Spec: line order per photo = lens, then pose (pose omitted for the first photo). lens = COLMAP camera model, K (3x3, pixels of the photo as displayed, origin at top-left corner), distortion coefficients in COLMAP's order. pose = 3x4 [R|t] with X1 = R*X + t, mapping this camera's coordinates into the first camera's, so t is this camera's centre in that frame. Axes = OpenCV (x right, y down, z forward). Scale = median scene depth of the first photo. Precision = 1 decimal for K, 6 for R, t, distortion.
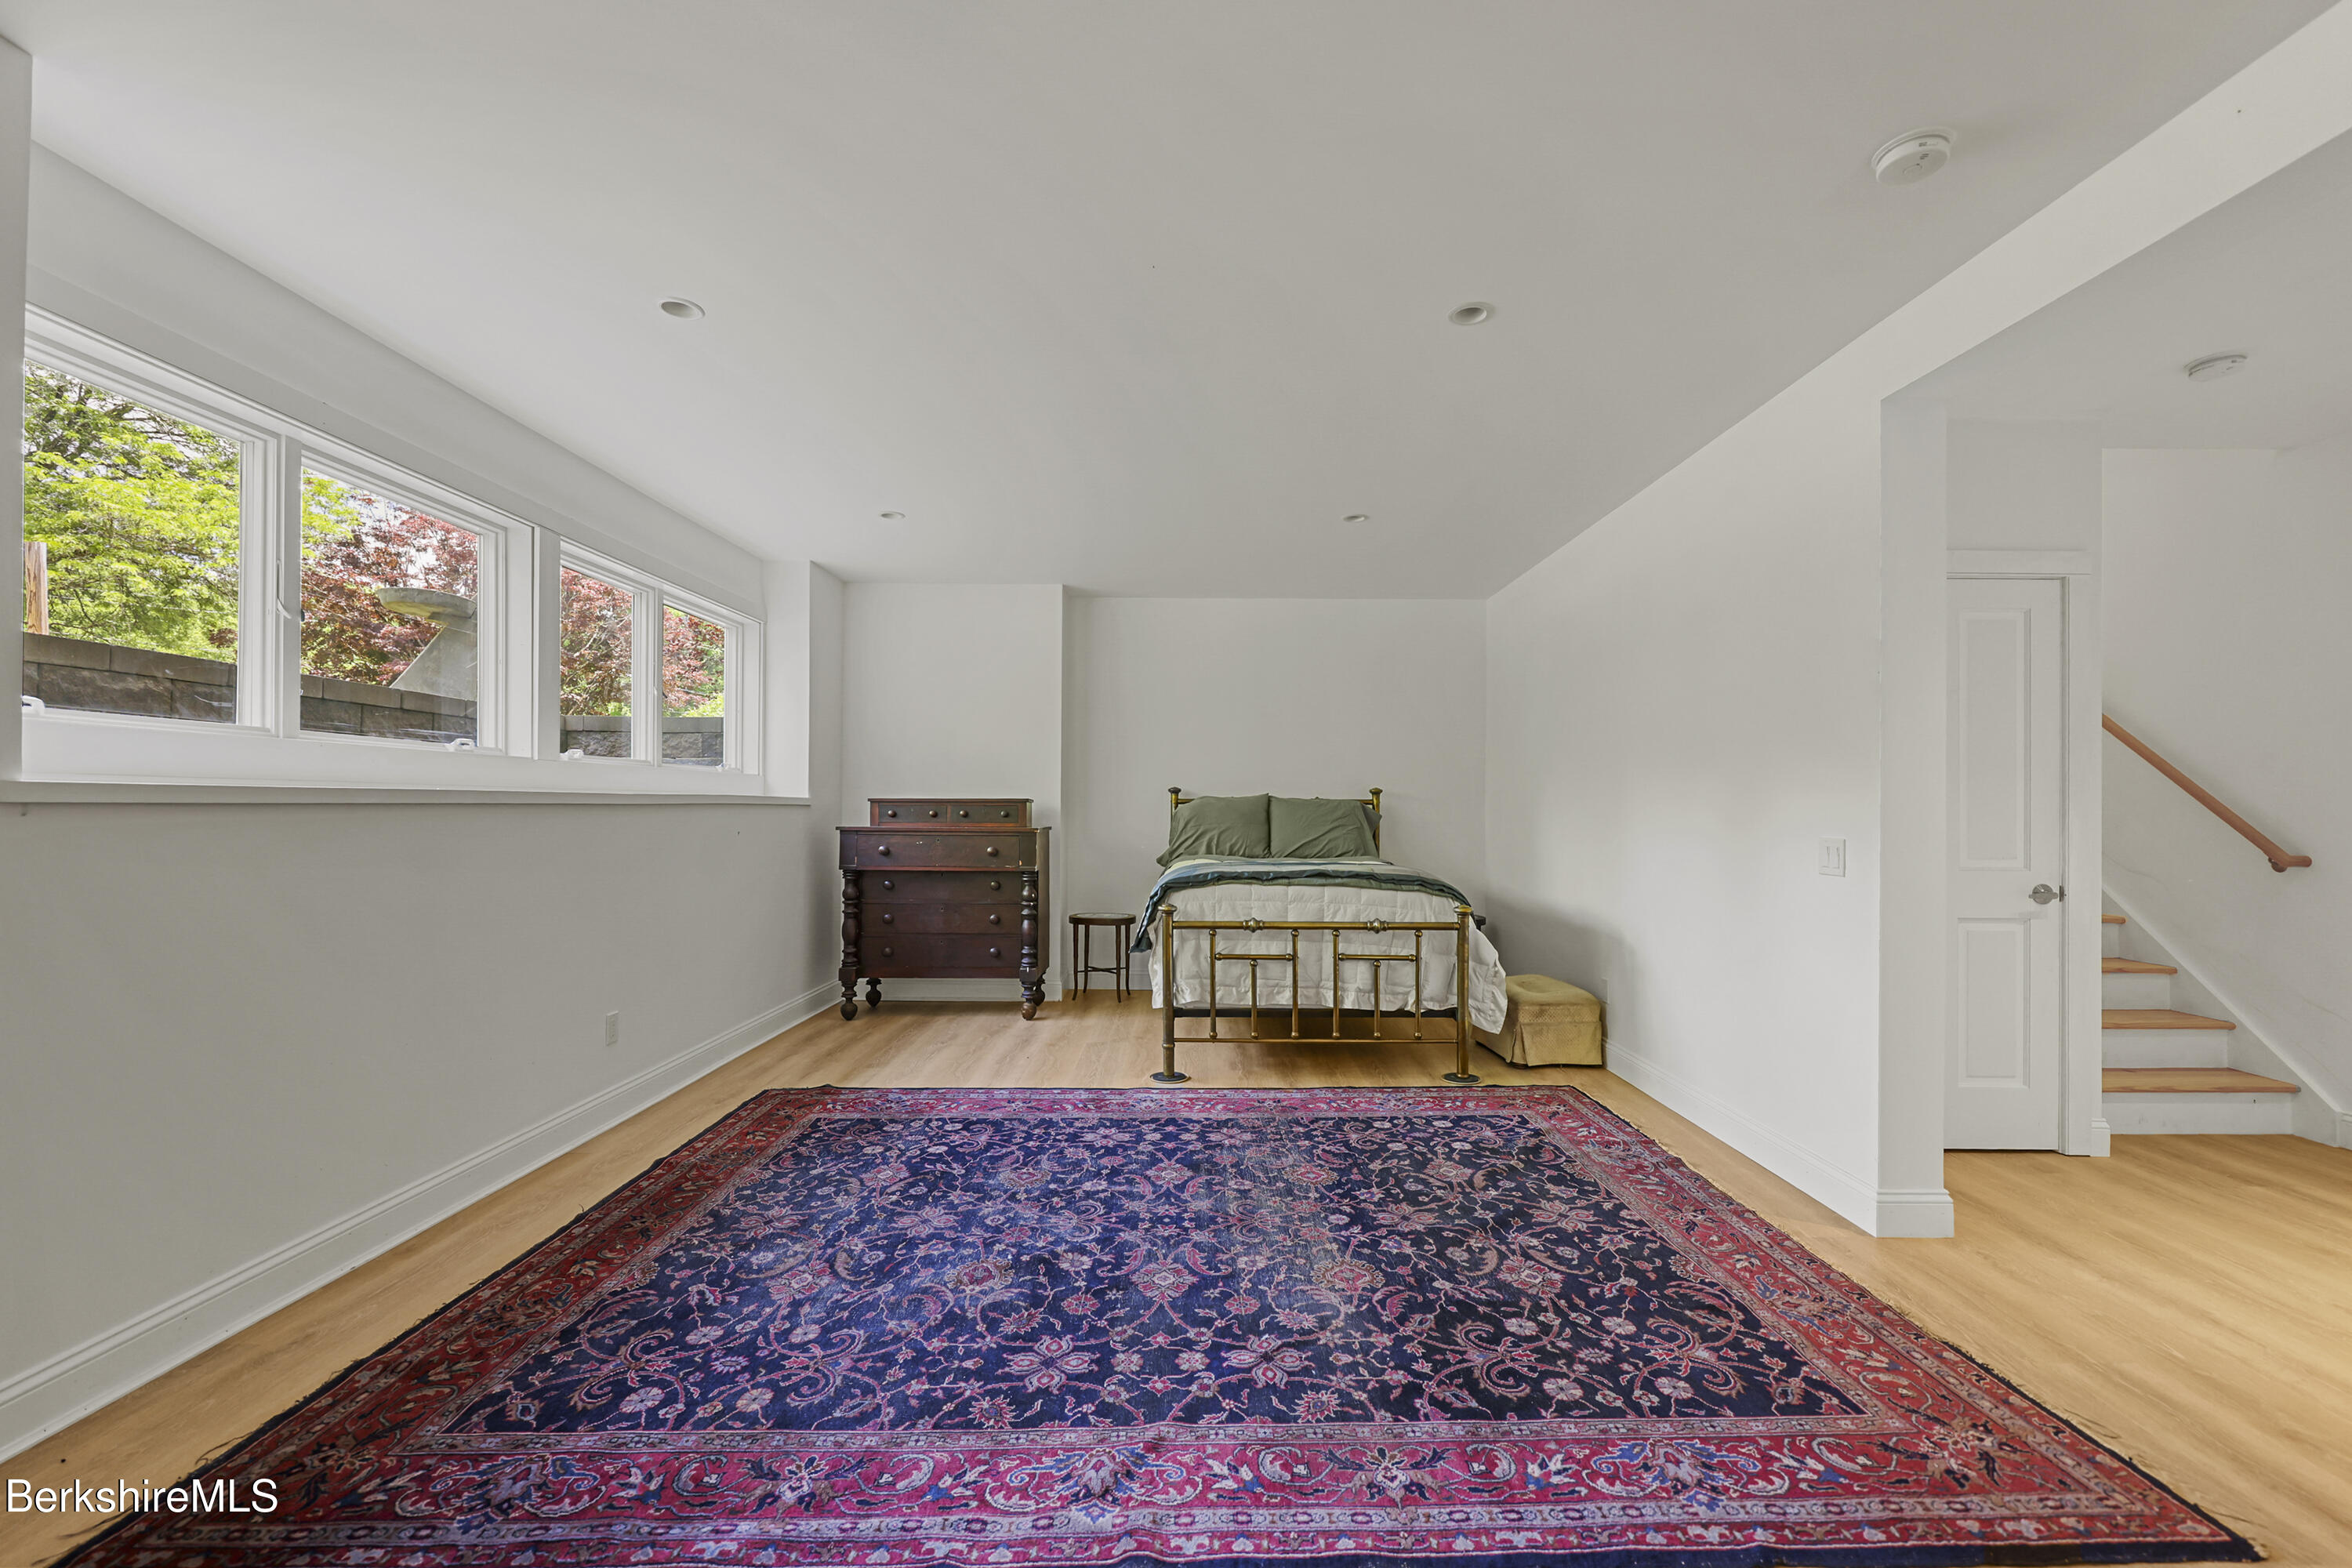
lens RADIAL K [[948.7, 0, 1182.5], [0, 948.7, 802.2], [0, 0, 1]] dist [0.000364, 0.000042]
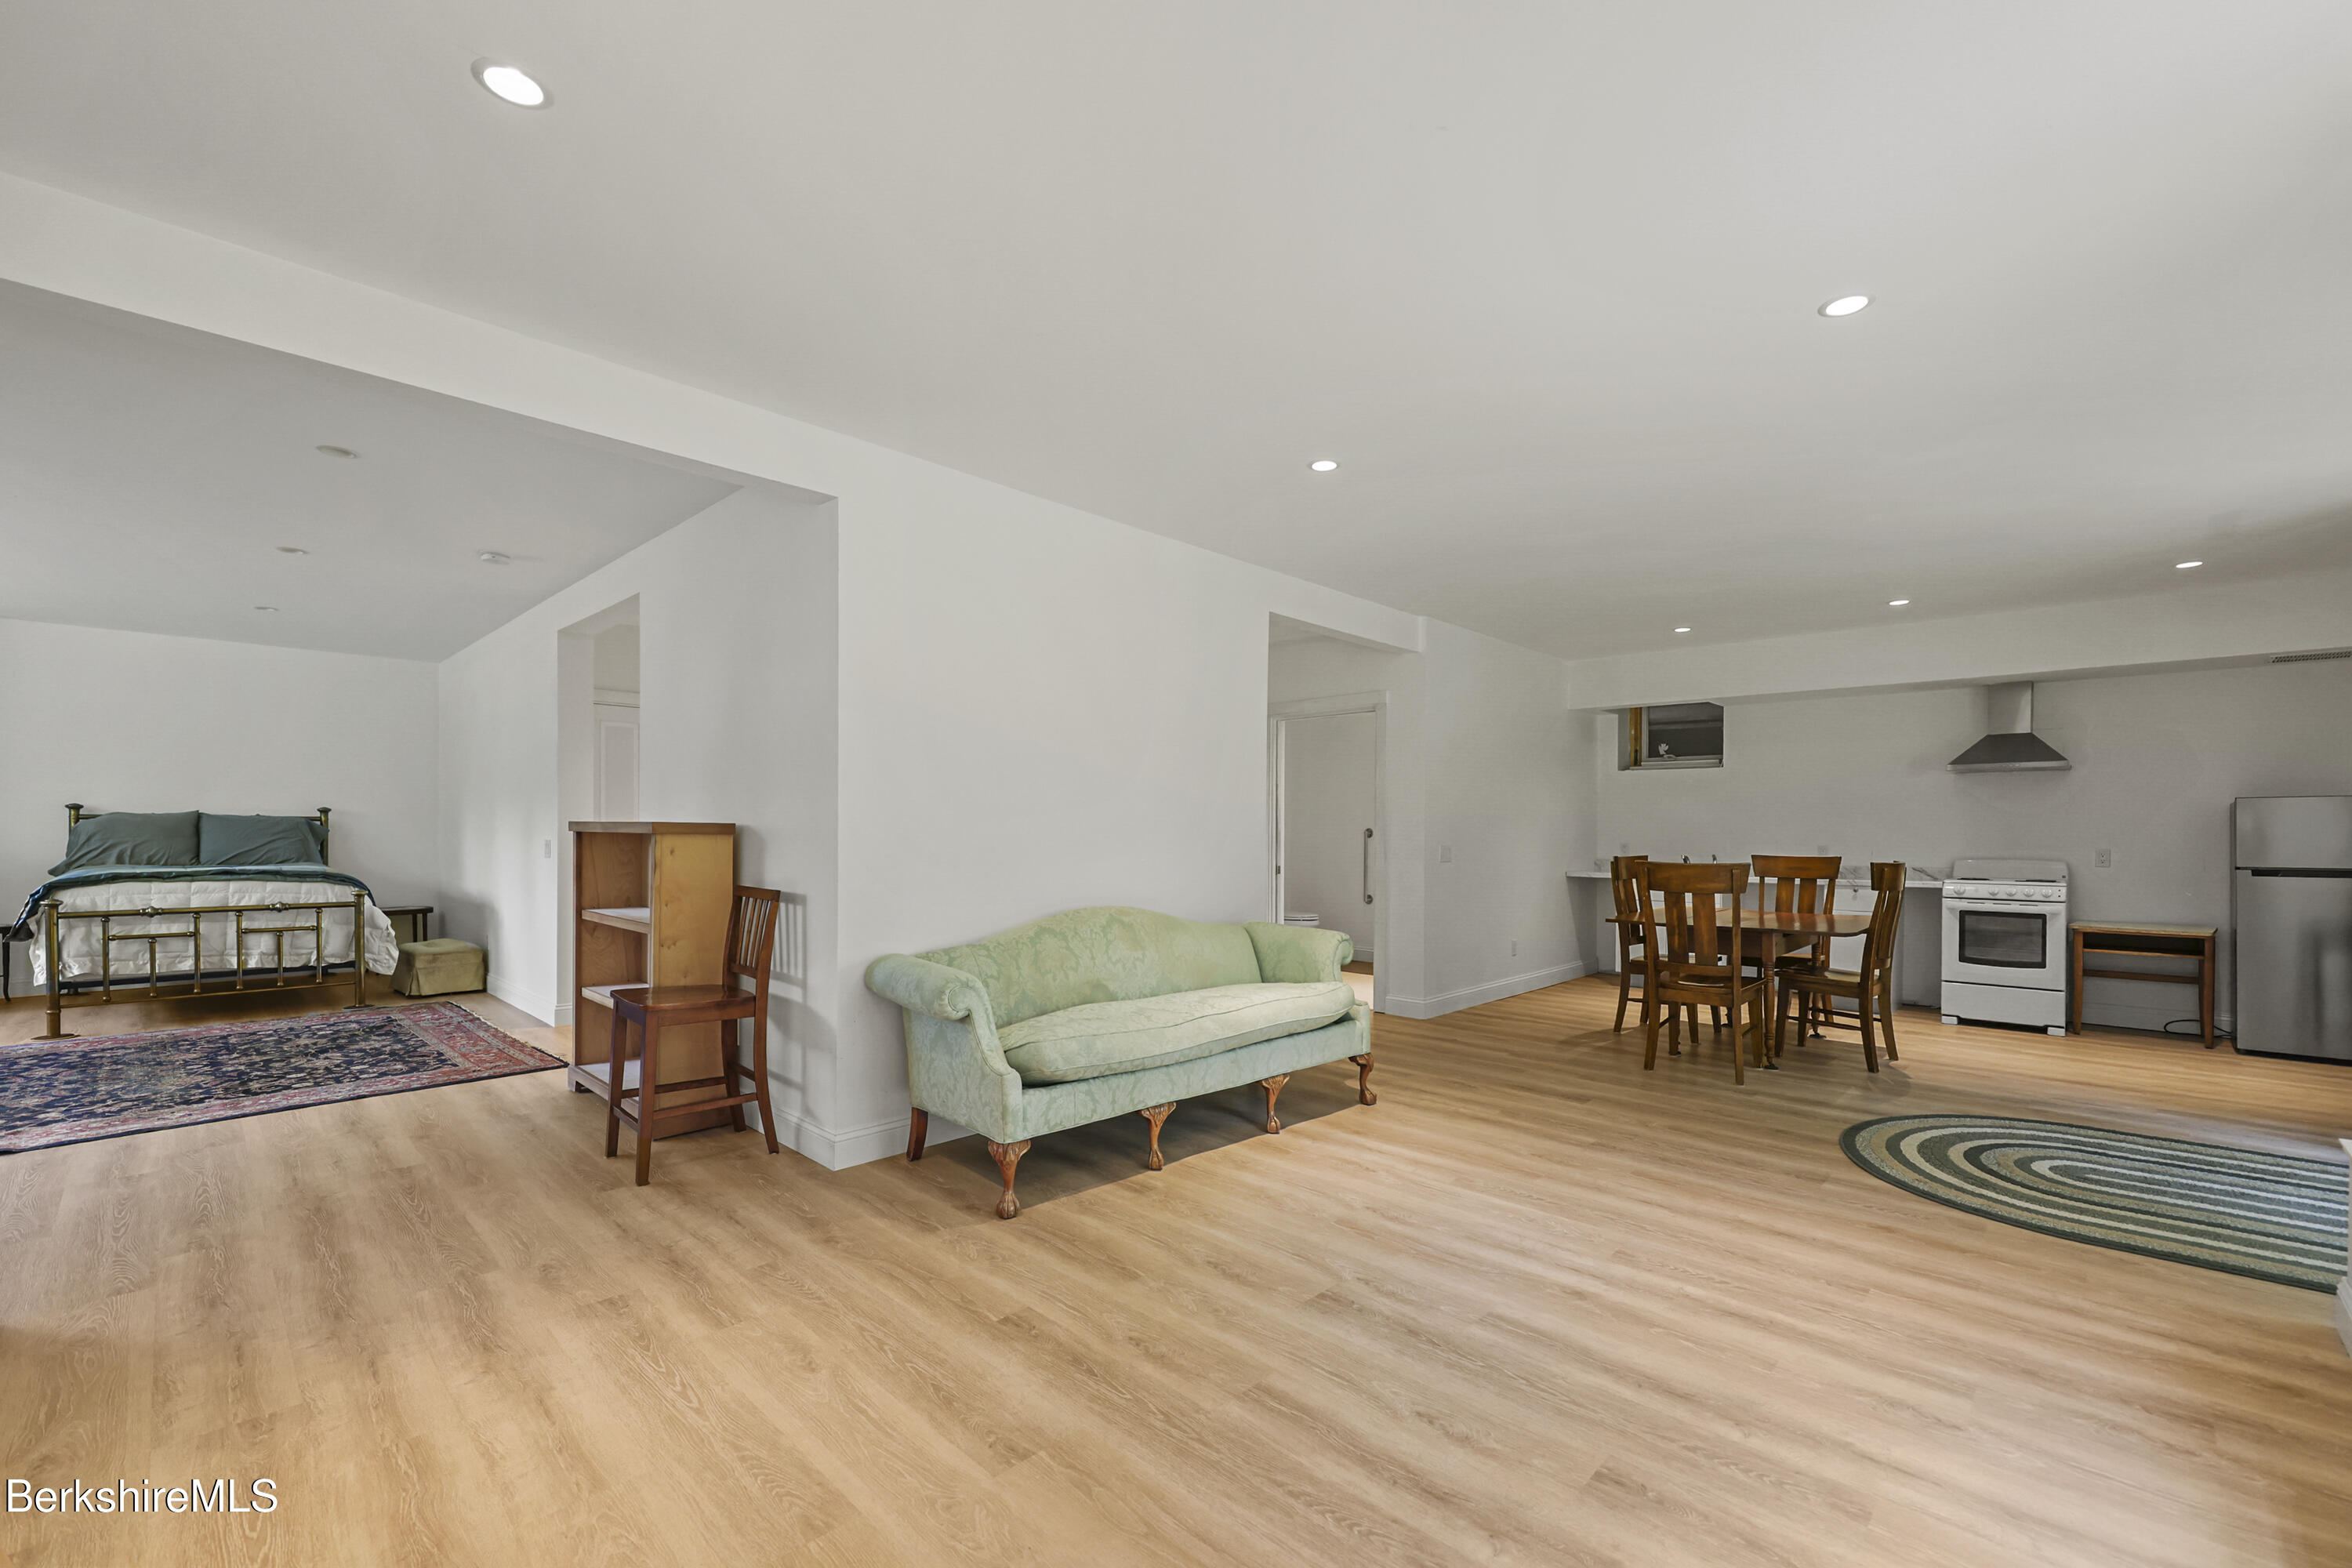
lens RADIAL K [[948.7, 0, 1158.7], [0, 948.7, 831.5], [0, 0, 1]] dist [0.000364, 0.000042]
pose [[0.688097, -0.001132, 0.725618, 0.079801], [-0.008159, 0.999923, 0.009297, -0.005546], [-0.725573, -0.012317, 0.688035, -0.908170]]
